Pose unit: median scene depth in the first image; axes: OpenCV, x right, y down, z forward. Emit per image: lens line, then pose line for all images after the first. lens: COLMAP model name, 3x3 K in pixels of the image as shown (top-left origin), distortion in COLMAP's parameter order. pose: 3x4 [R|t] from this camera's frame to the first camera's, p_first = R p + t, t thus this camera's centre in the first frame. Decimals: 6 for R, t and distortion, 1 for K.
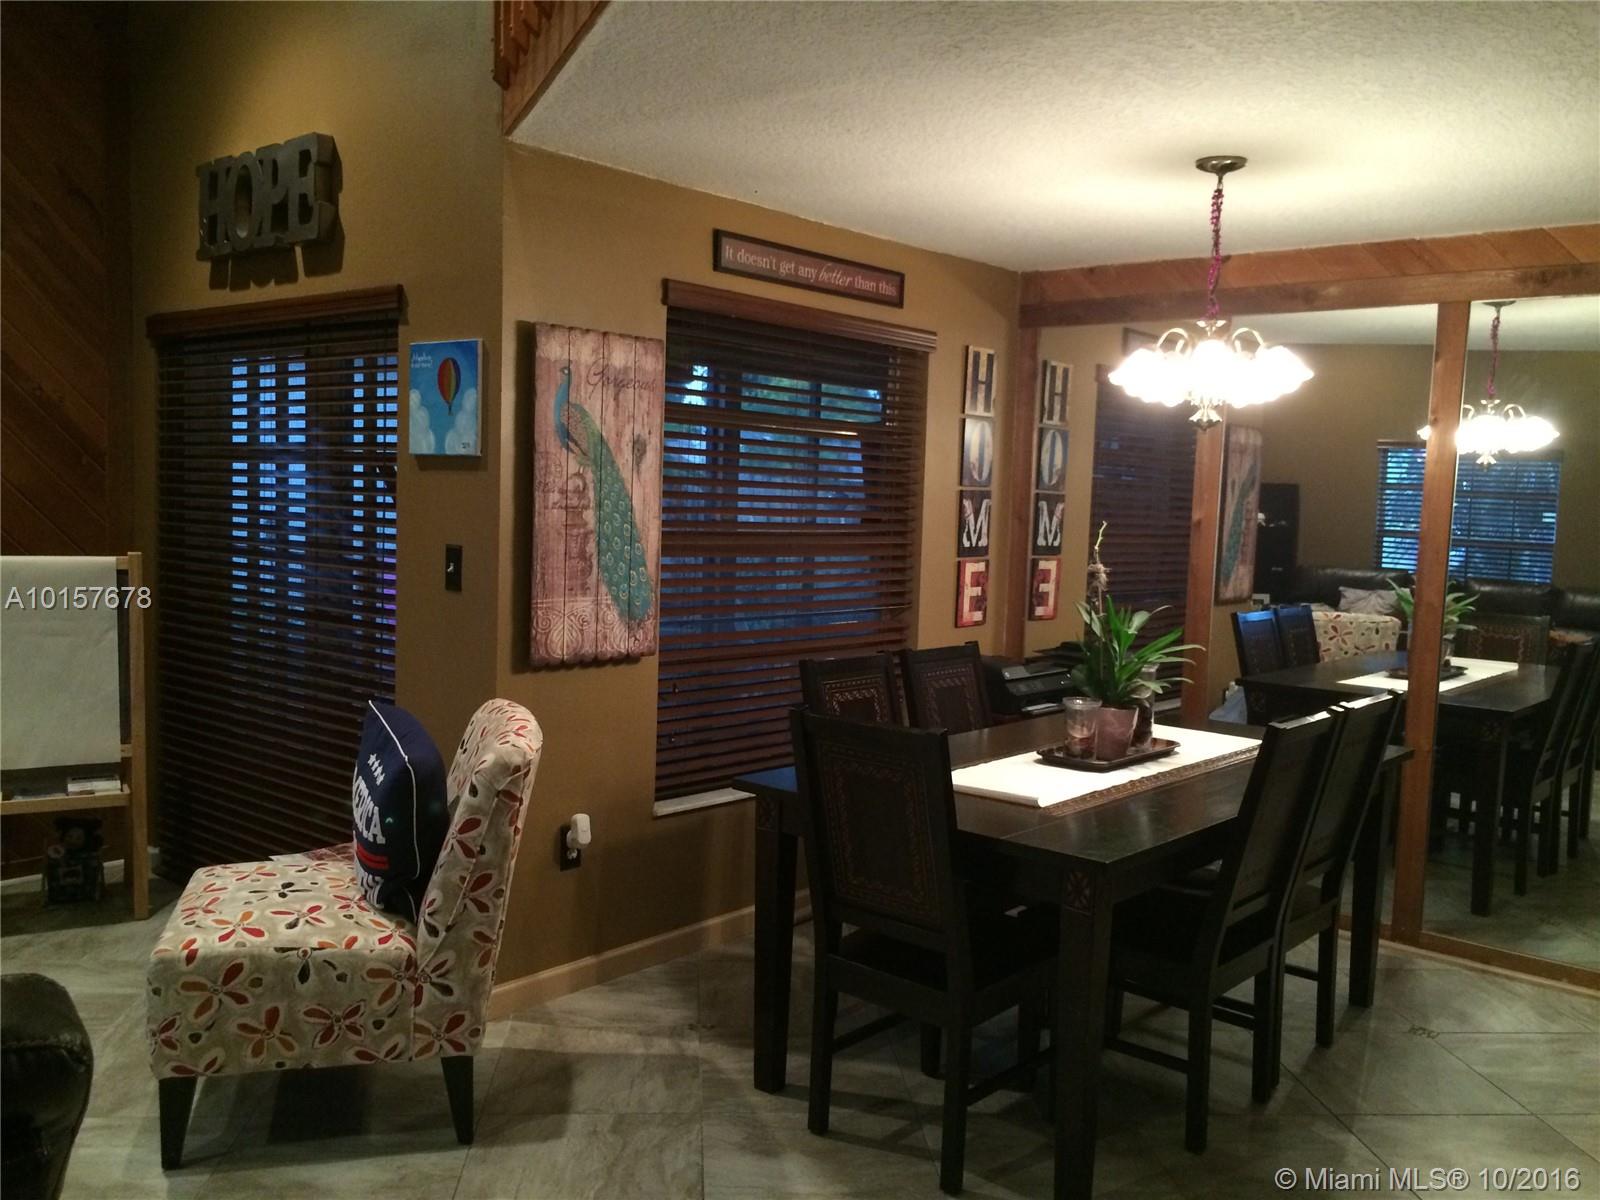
lens RADIAL K [[1369.8, 0, 793.8], [0, 1369.8, 597.5], [0, 0, 1]] dist [0.083631, -0.103966]
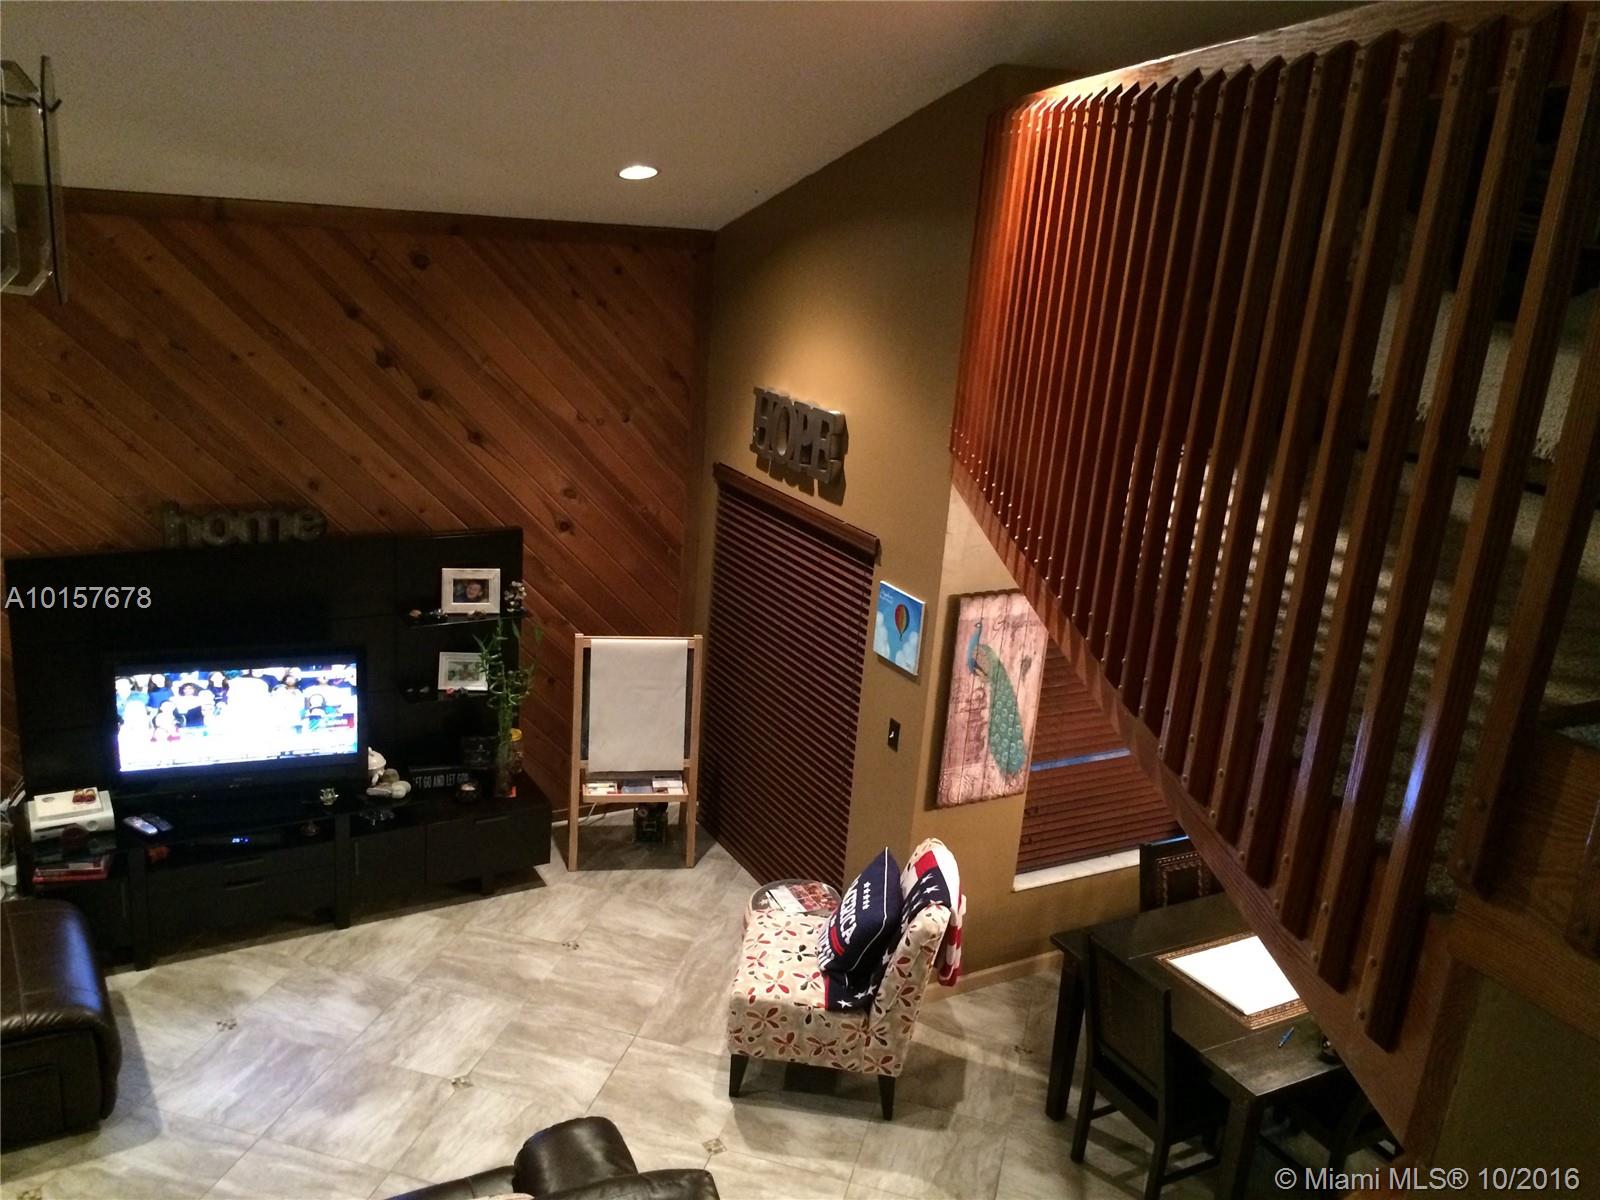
lens RADIAL K [[1369.8, 0, 793.8], [0, 1369.8, 597.5], [0, 0, 1]] dist [0.083631, -0.103966]
pose [[0.940871, 0.139920, -0.308521, 0.095275], [-0.074236, 0.973740, 0.215218, -0.482213], [0.330532, -0.179589, 0.926551, -0.413905]]
